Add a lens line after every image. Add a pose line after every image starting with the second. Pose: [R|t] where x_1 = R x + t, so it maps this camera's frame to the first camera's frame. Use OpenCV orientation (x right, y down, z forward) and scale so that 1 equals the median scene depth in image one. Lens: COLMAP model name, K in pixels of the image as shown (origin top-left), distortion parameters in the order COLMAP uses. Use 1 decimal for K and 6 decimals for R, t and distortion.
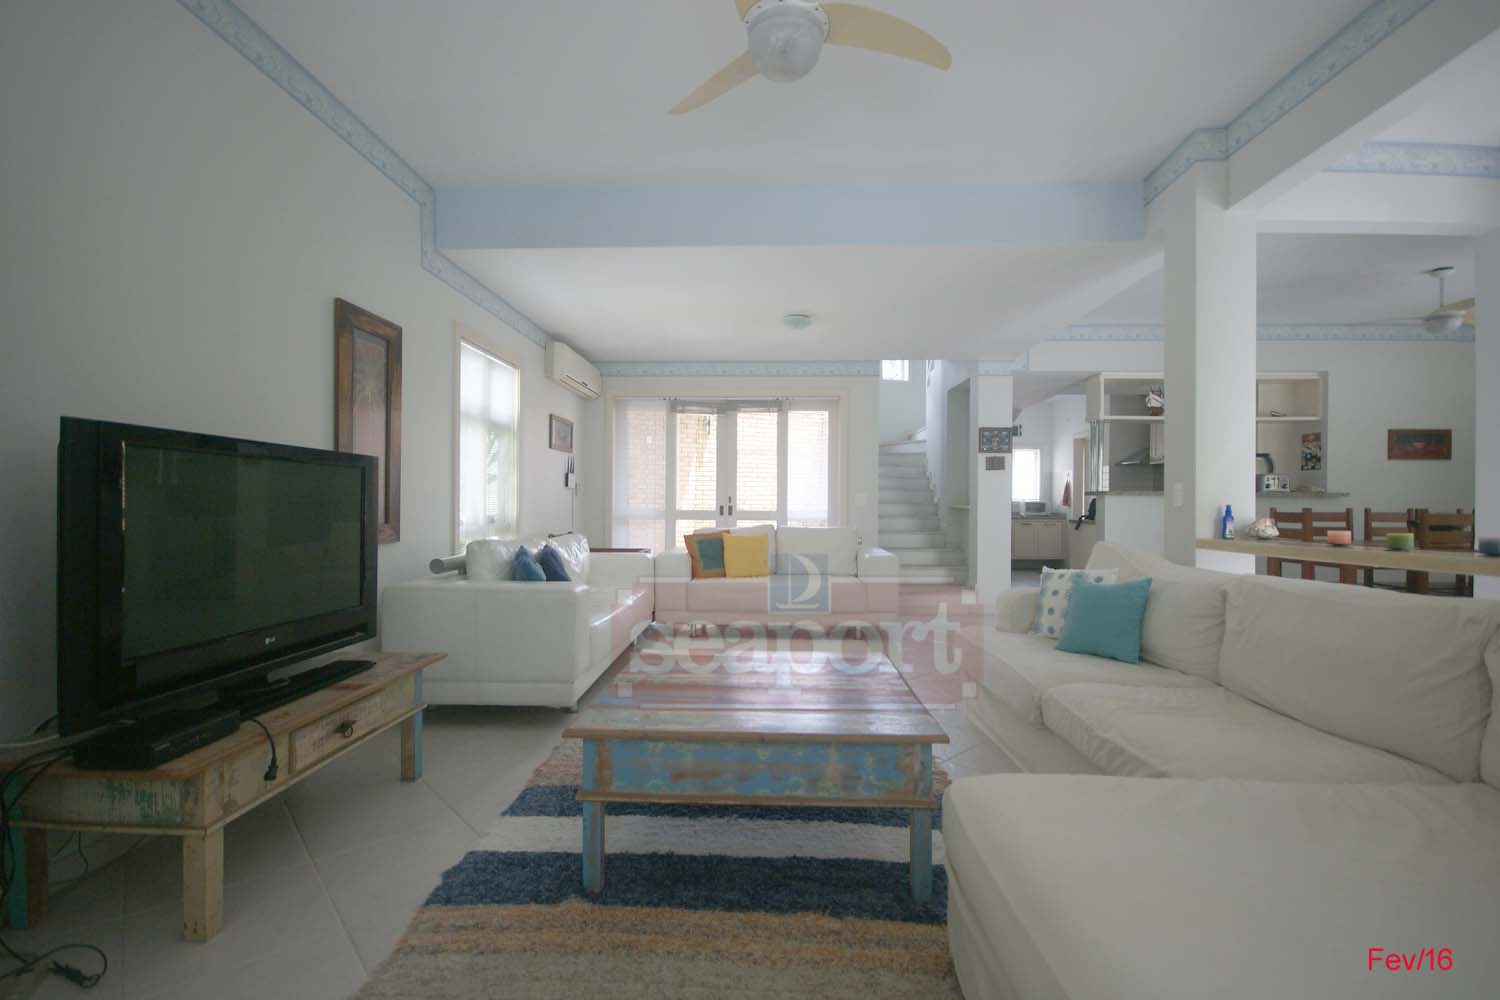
lens RADIAL K [[669.8, 0, 750.0], [0, 669.8, 500.0], [0, 0, 1]] dist [0.001015, 0.000082]
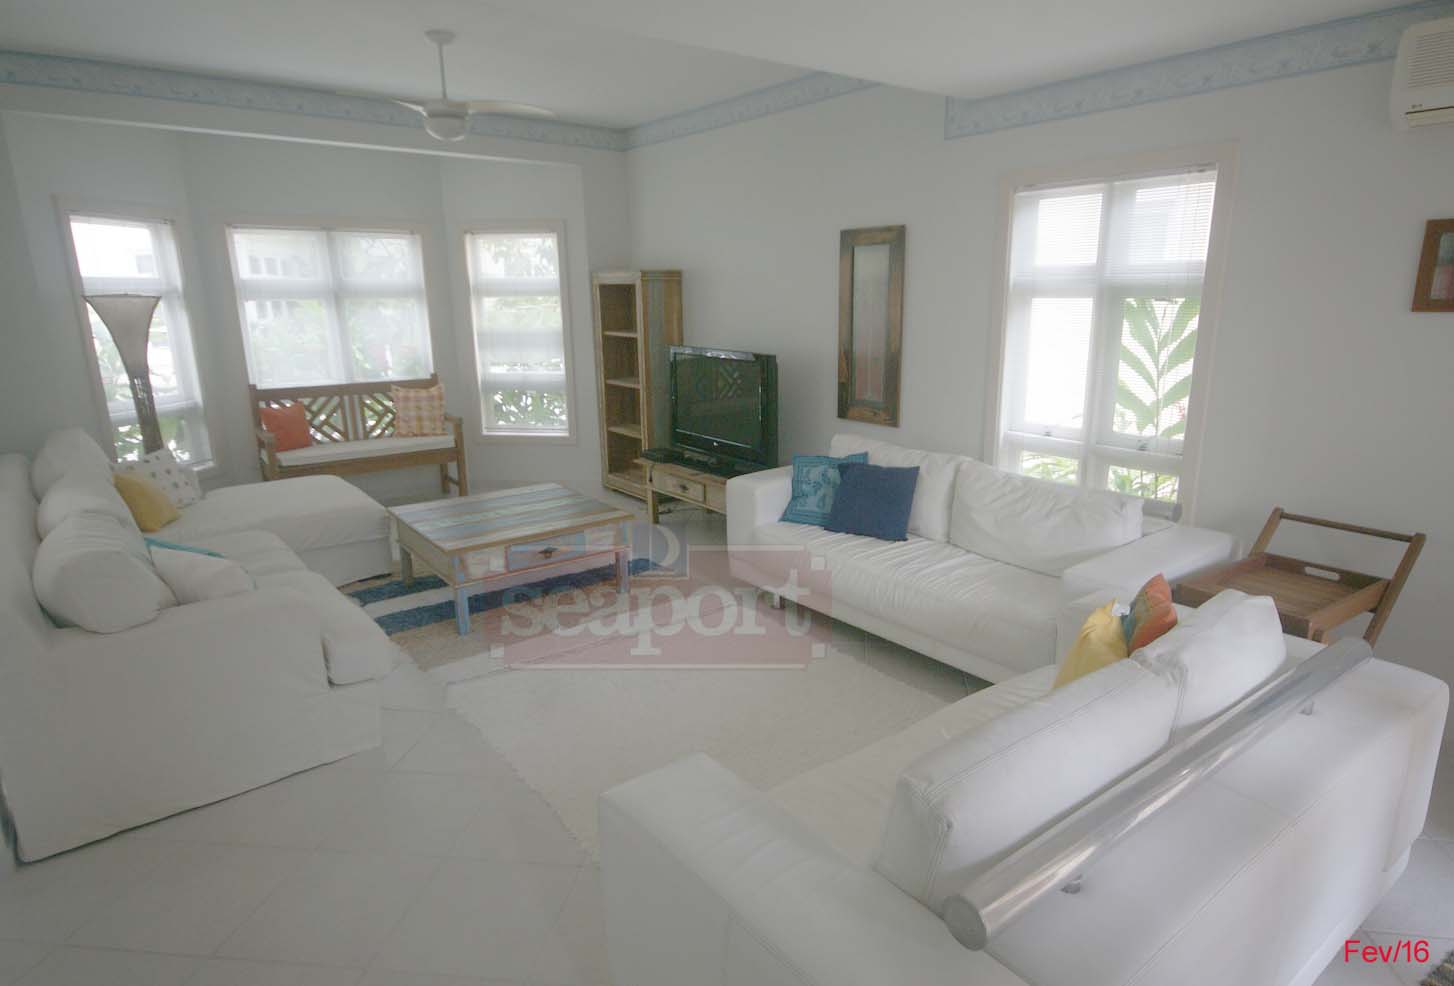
lens RADIAL K [[835.4, 0, 753.1], [0, 835.4, 507.7], [0, 0, 1]] dist [-0.006185, 0.035645]
pose [[-0.757621, 0.164135, -0.631720, 0.318987], [0.005029, 0.969304, 0.245816, -0.087155], [0.652676, 0.183058, -0.735190, 1.086311]]
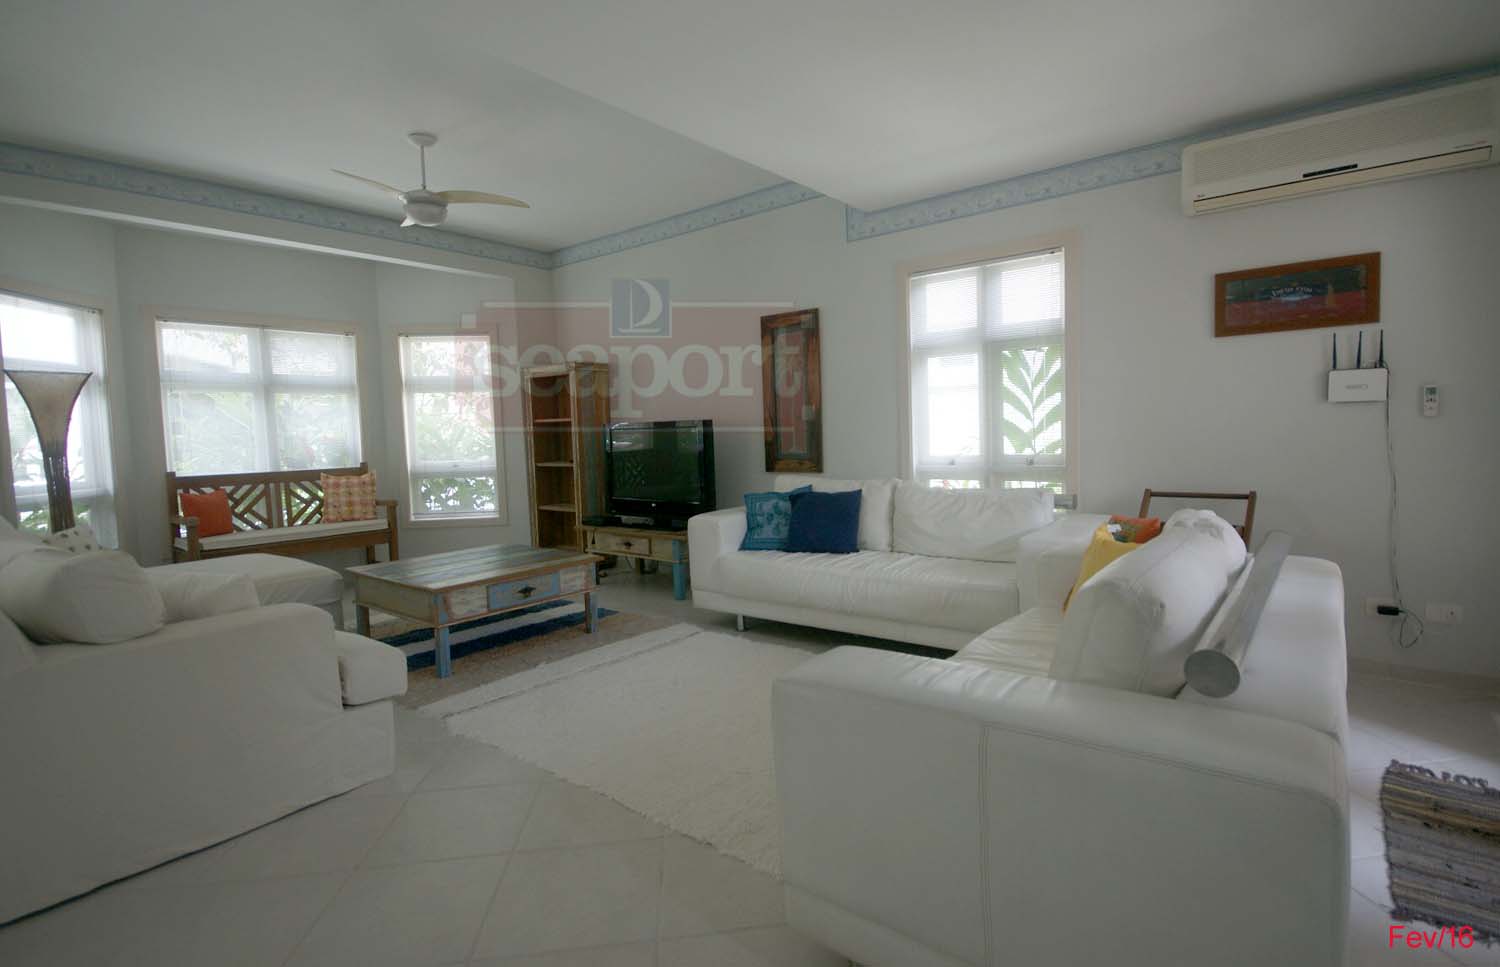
lens RADIAL K [[717.6, 0, 775.6], [0, 717.6, 482.0], [0, 0, 1]] dist [0.001390, -0.000359]
pose [[-0.578696, 0.069087, -0.812612, 0.391307], [0.031103, 0.997550, 0.062660, -0.006707], [0.814950, 0.010987, -0.579427, 1.004779]]
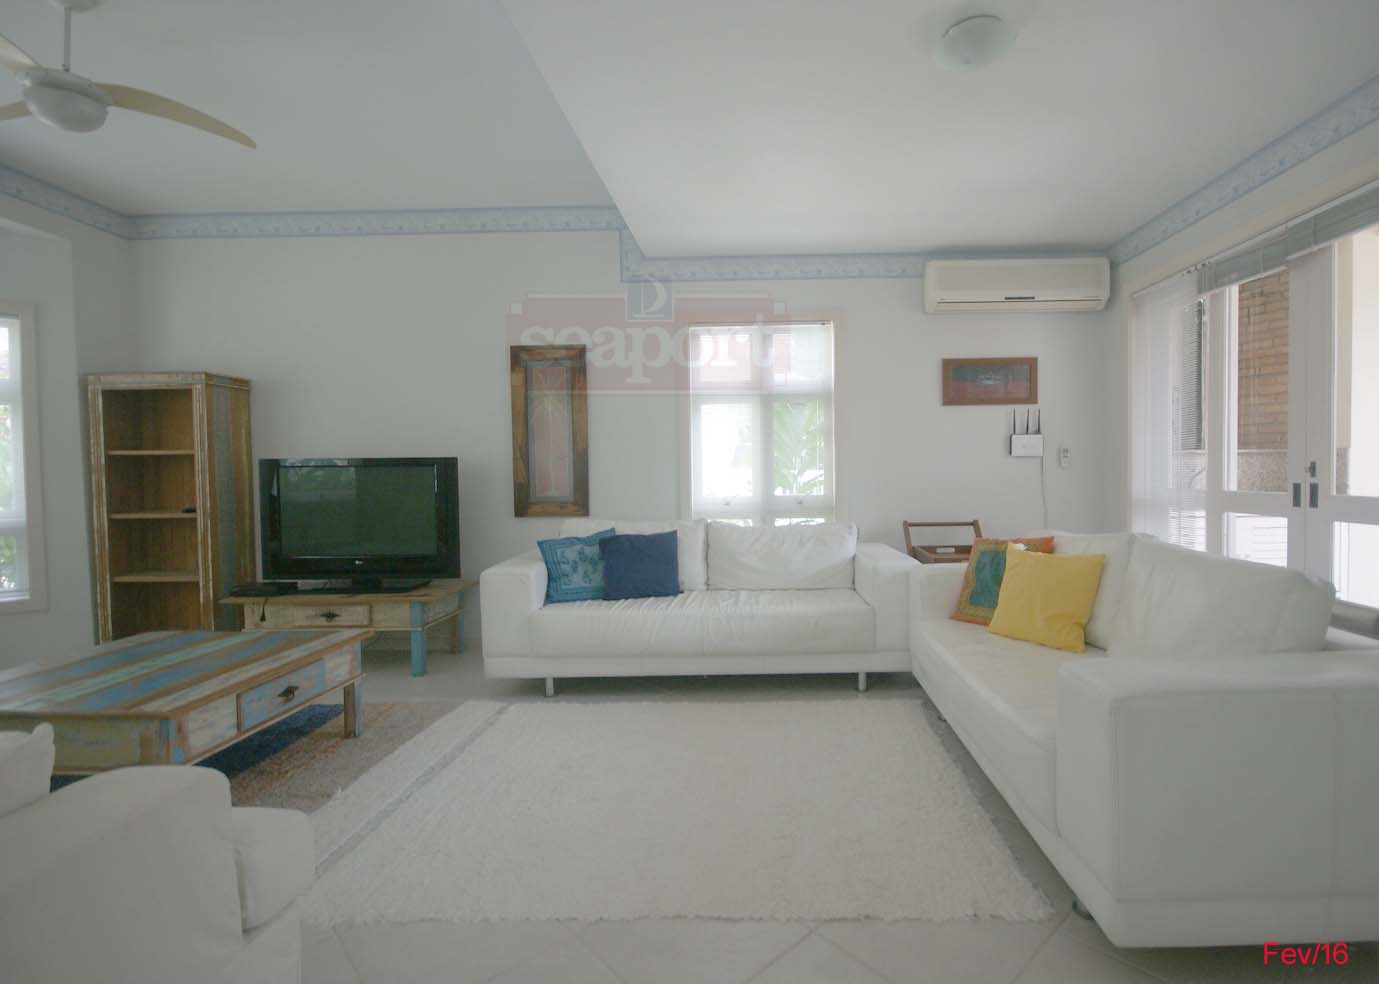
lens RADIAL K [[663.8, 0, 757.4], [0, 663.8, 498.1], [0, 0, 1]] dist [-0.002325, -0.000878]
pose [[0.031392, 0.031666, -0.999005, 0.419269], [0.020799, 0.999261, 0.032327, -0.003405], [0.999291, -0.021793, 0.030710, 0.734979]]
